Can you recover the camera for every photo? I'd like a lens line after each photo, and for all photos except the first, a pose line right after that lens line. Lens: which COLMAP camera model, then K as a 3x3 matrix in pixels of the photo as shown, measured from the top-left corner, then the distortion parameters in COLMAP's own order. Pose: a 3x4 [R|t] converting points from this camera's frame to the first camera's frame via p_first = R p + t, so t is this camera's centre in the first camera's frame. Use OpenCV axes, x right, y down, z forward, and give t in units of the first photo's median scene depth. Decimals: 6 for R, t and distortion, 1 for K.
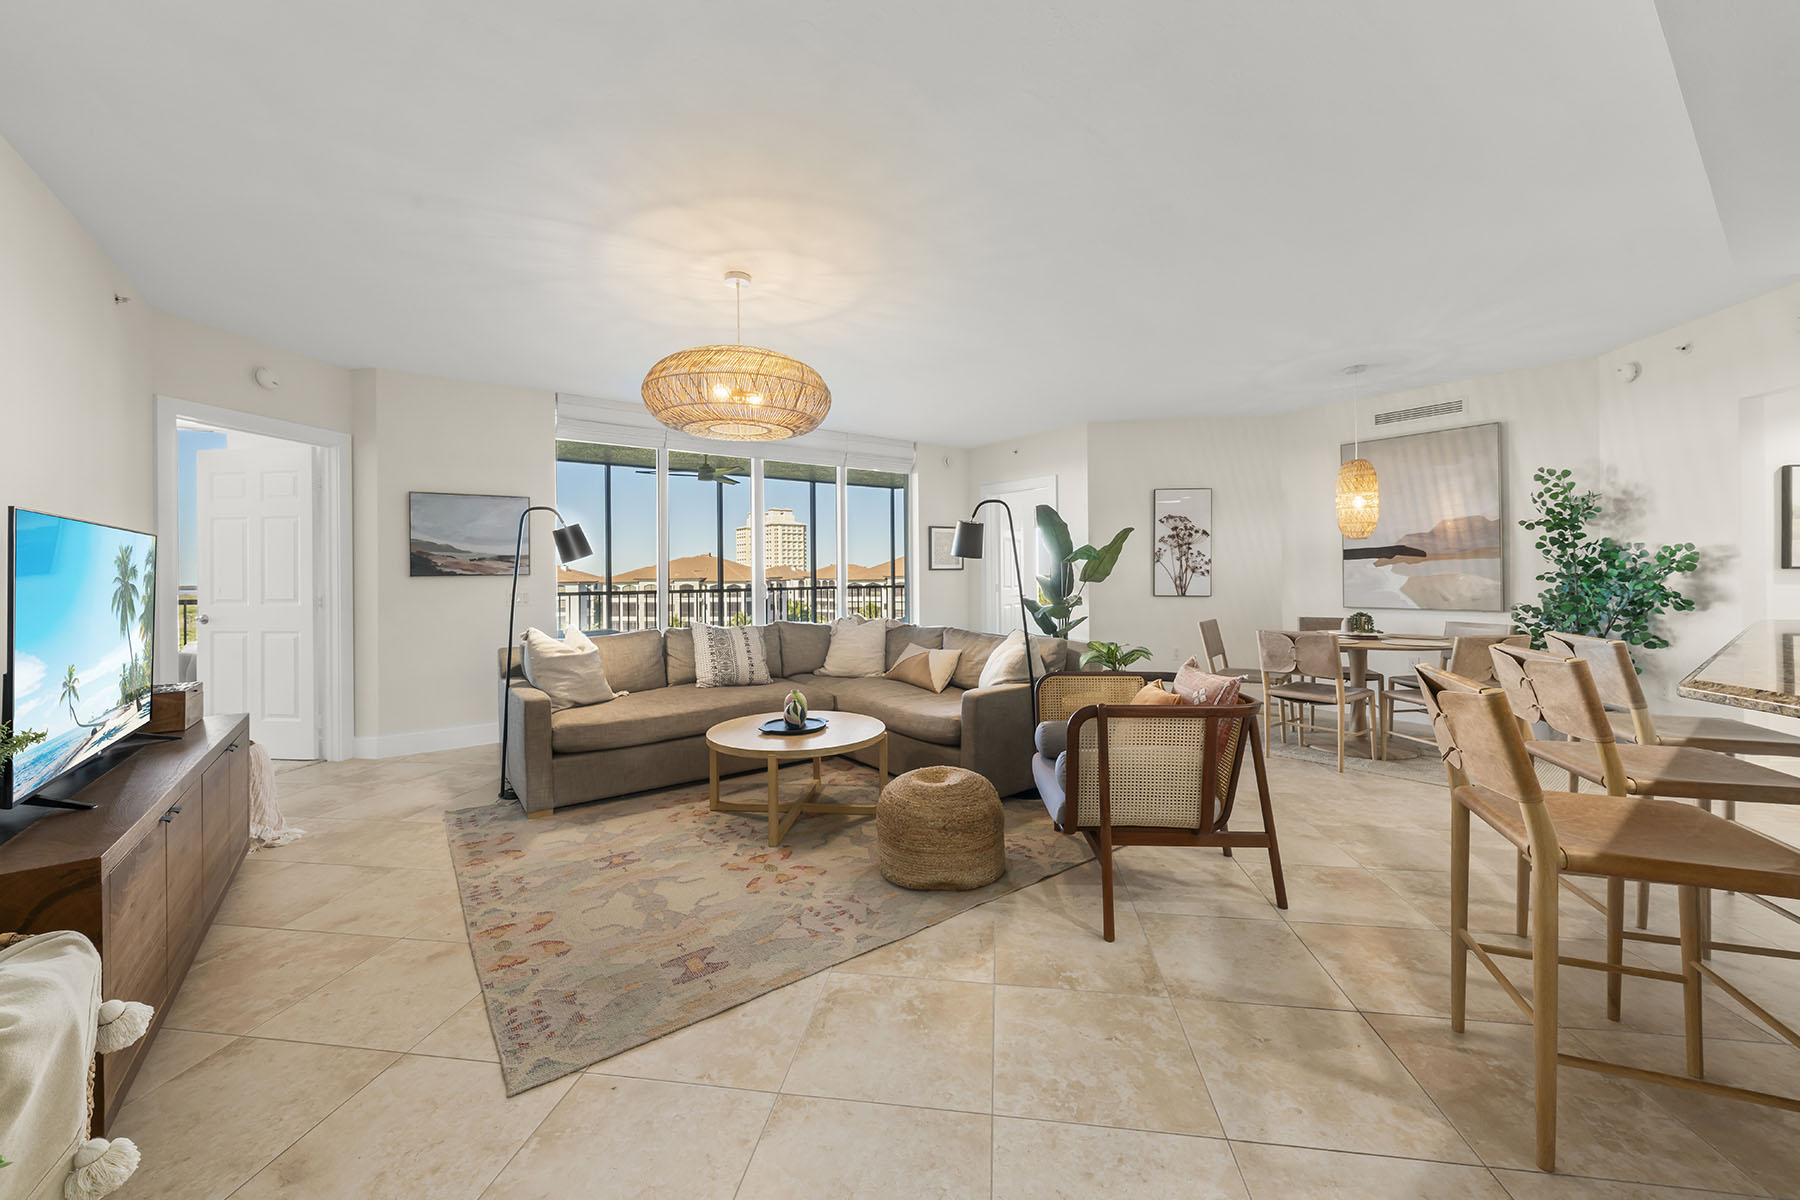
lens RADIAL K [[683.8, 0, 898.3], [0, 683.8, 574.6], [0, 0, 1]] dist [0.000282, 0.000254]
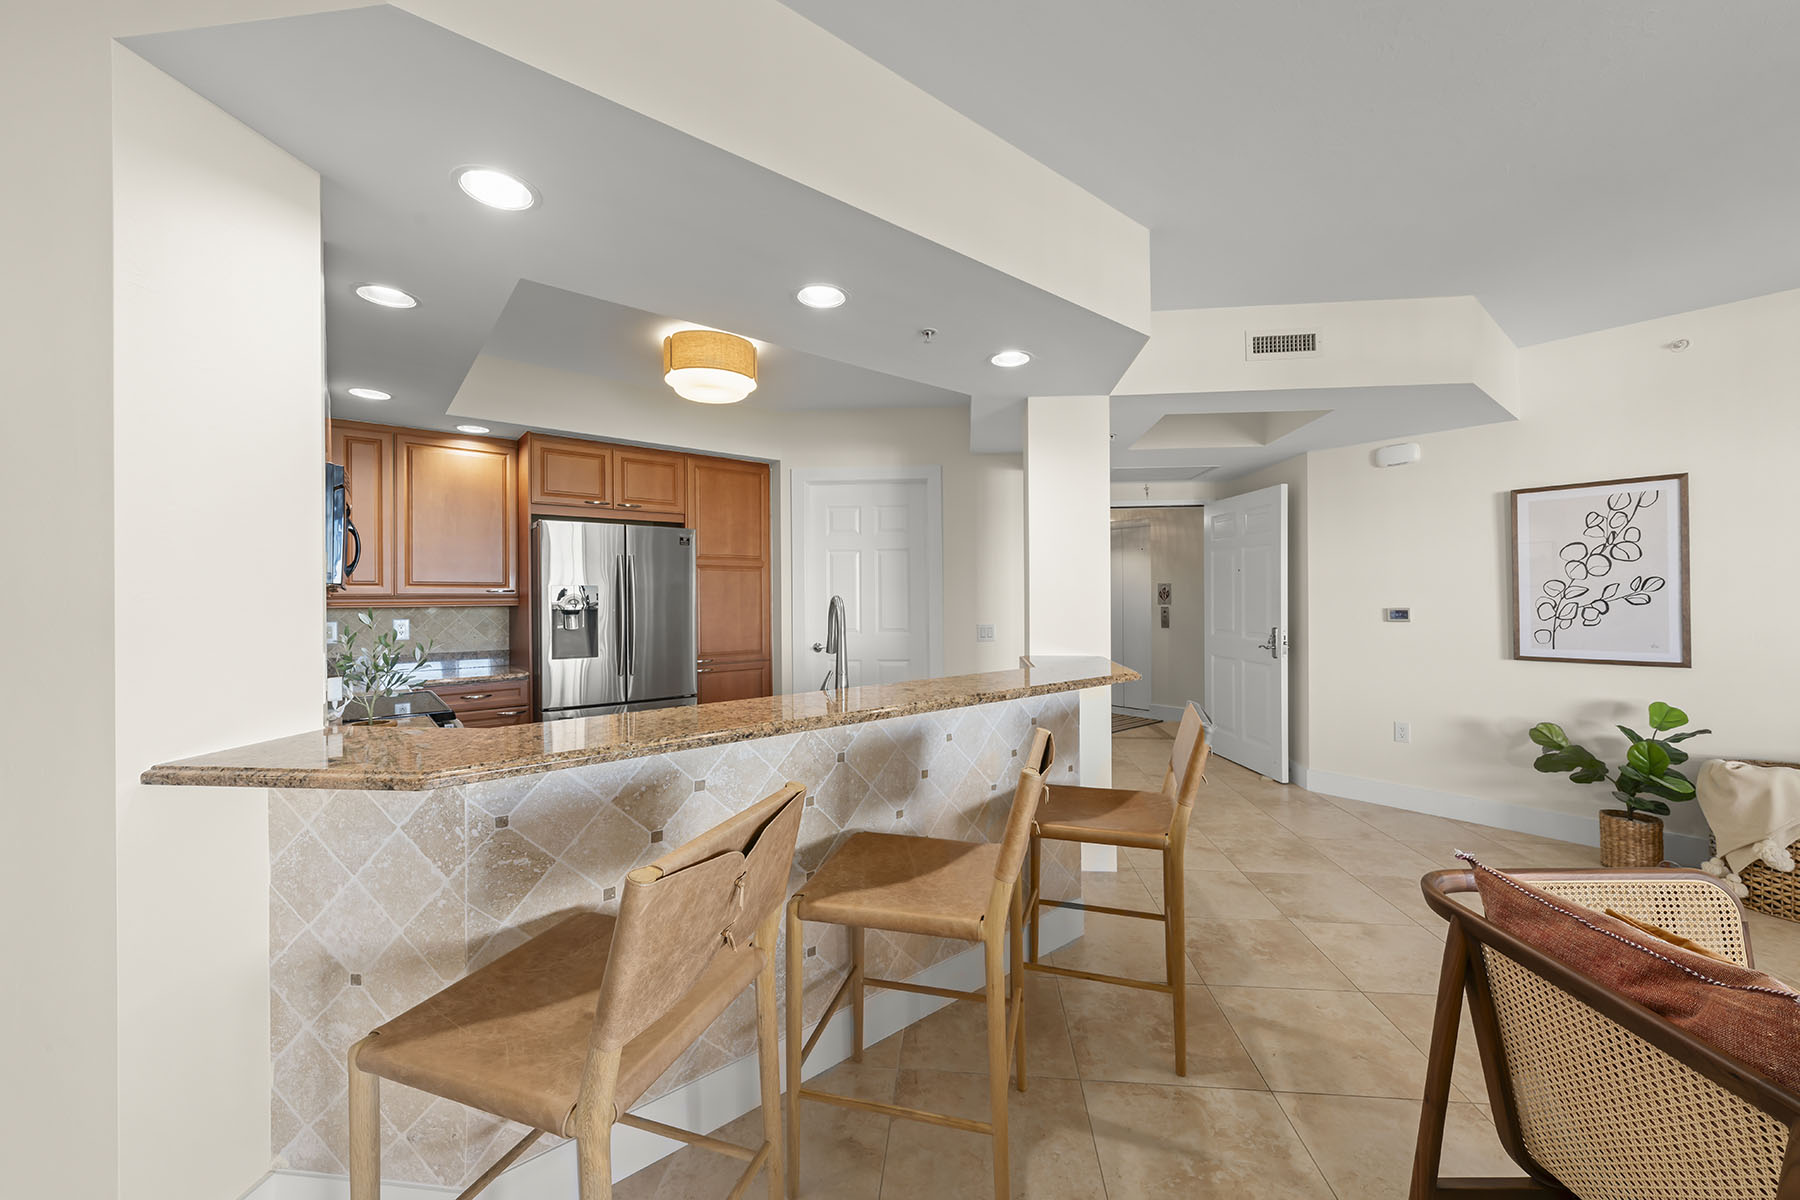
lens RADIAL K [[678.3, 0, 903.3], [0, 678.3, 596.9], [0, 0, 1]] dist [0.000094, 0.000174]
pose [[-0.998525, 0.016201, -0.051816, 0.479634], [0.016185, 0.999869, 0.000718, -0.025459], [0.051821, -0.000122, -0.998656, 0.752250]]
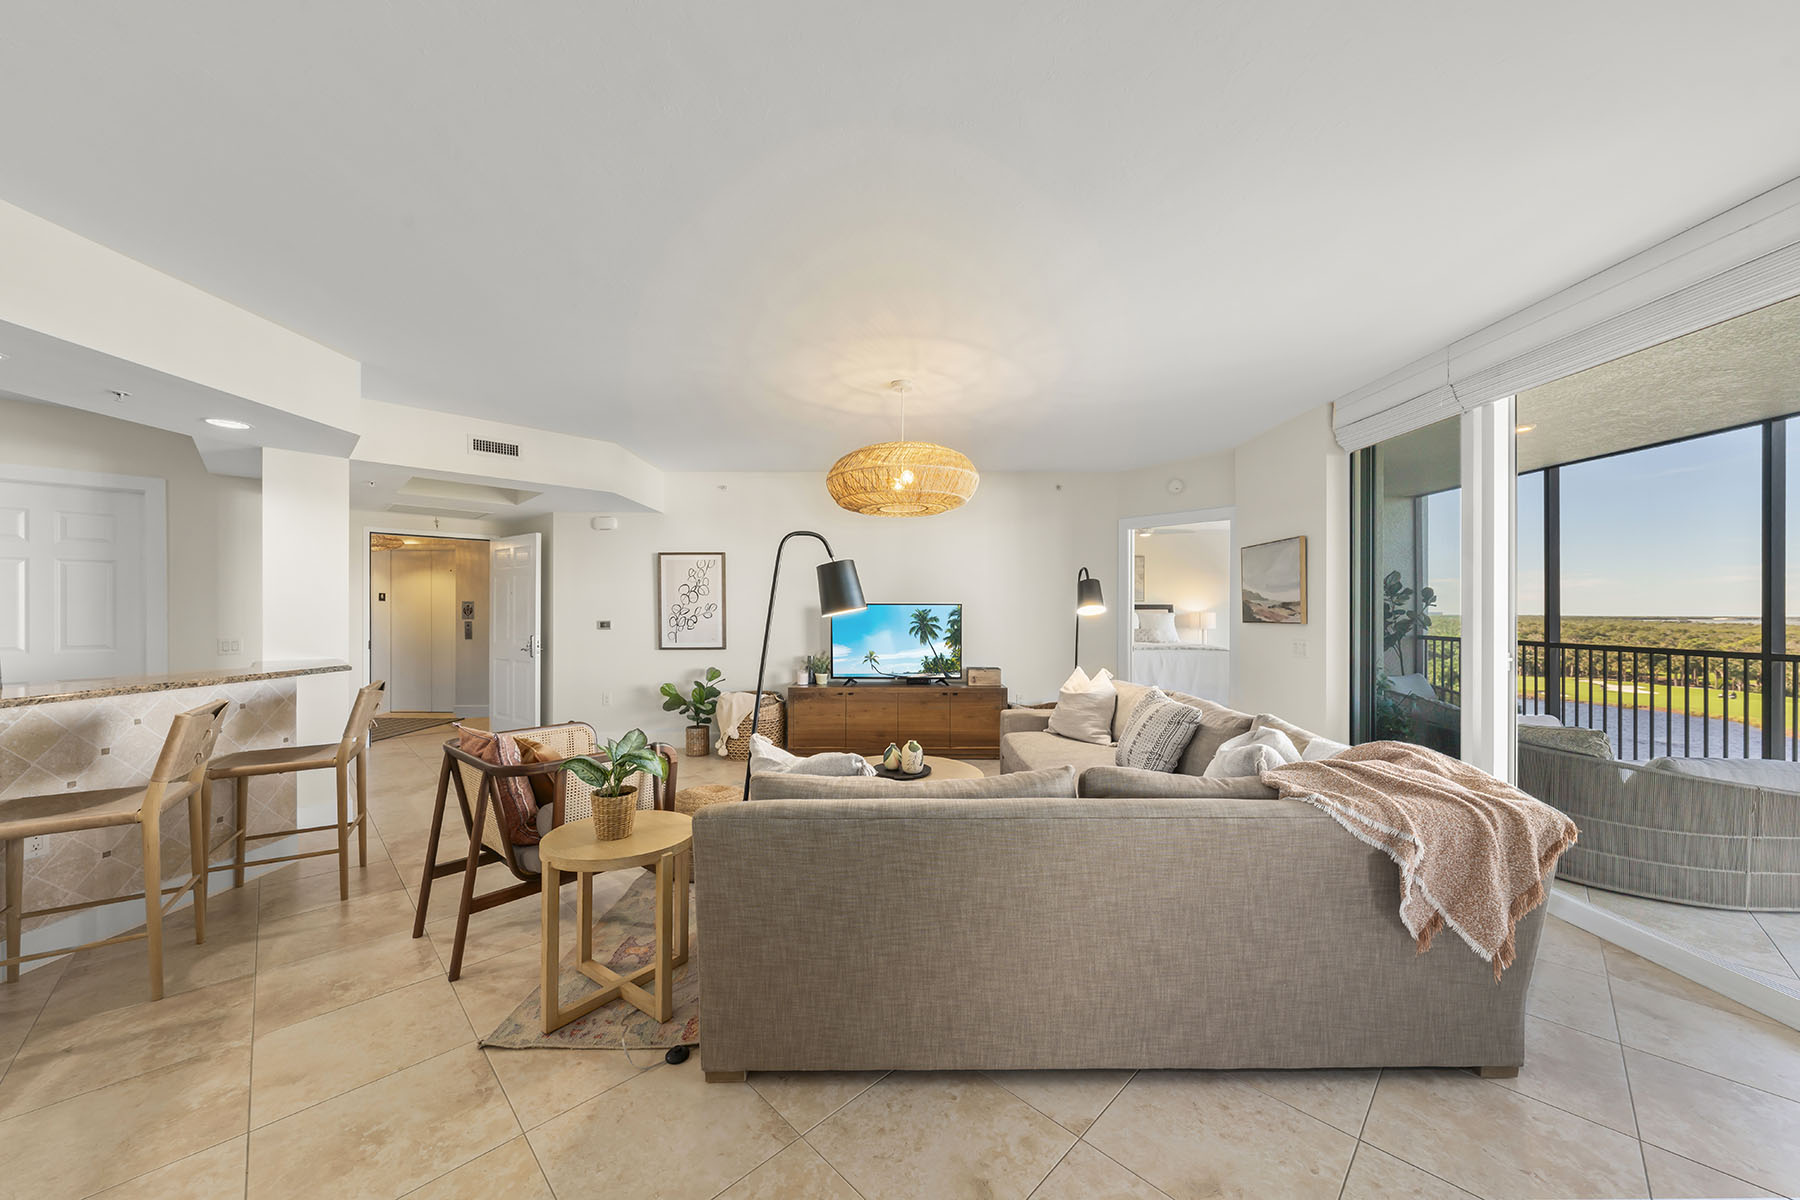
lens RADIAL K [[632.7, 0, 894.0], [0, 632.7, 610.7], [0, 0, 1]] dist [0.000314, 0.000226]
pose [[-0.603533, 0.009011, -0.797287, 0.467484], [0.005196, 0.999959, 0.007369, -0.026603], [0.797321, 0.000305, -0.603555, 1.152935]]
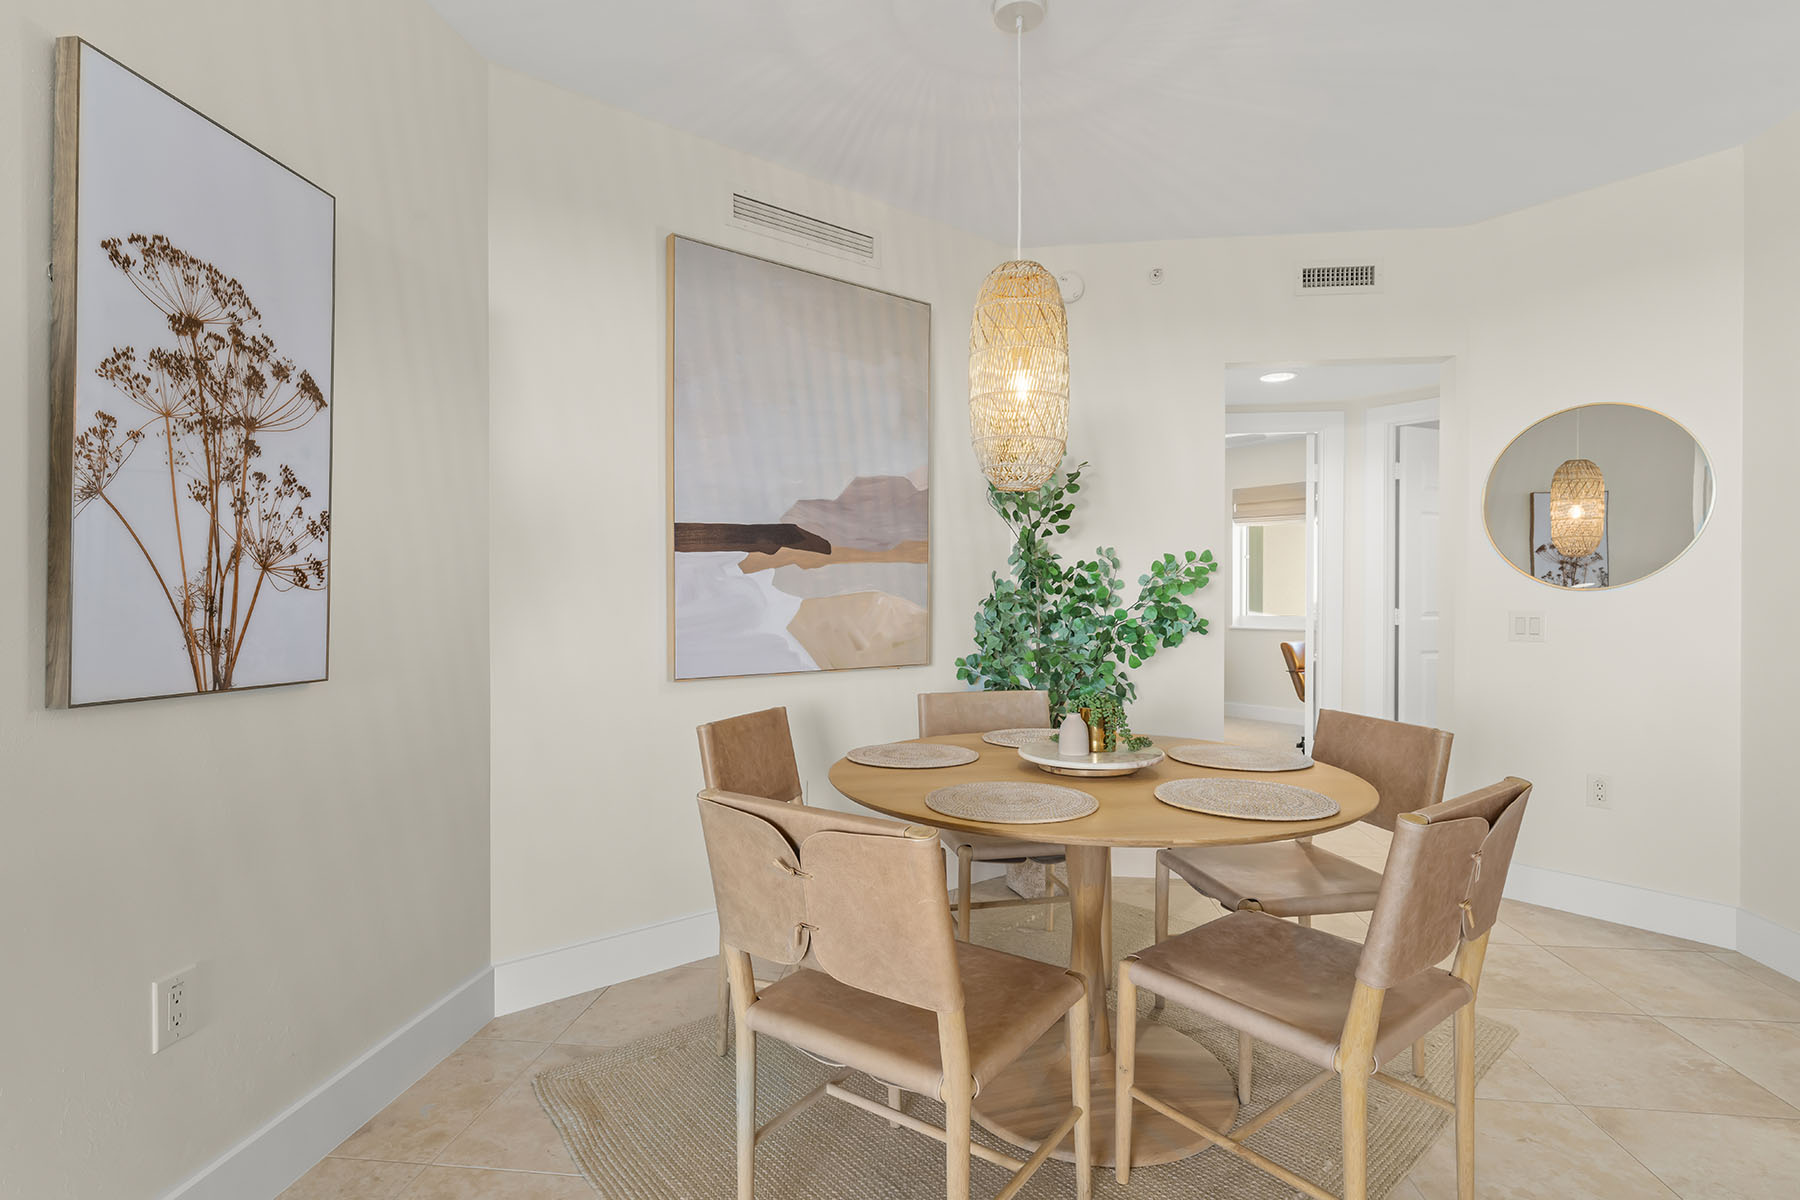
lens RADIAL K [[869.3, 0, 898.5], [0, 869.3, 606.5], [0, 0, 1]] dist [0.001556, 0.000439]
pose [[-0.033726, 0.001467, 0.999430, 0.221107], [-0.001650, 0.999997, -0.001523, 0.010338], [-0.999430, -0.001700, -0.033723, 1.084329]]
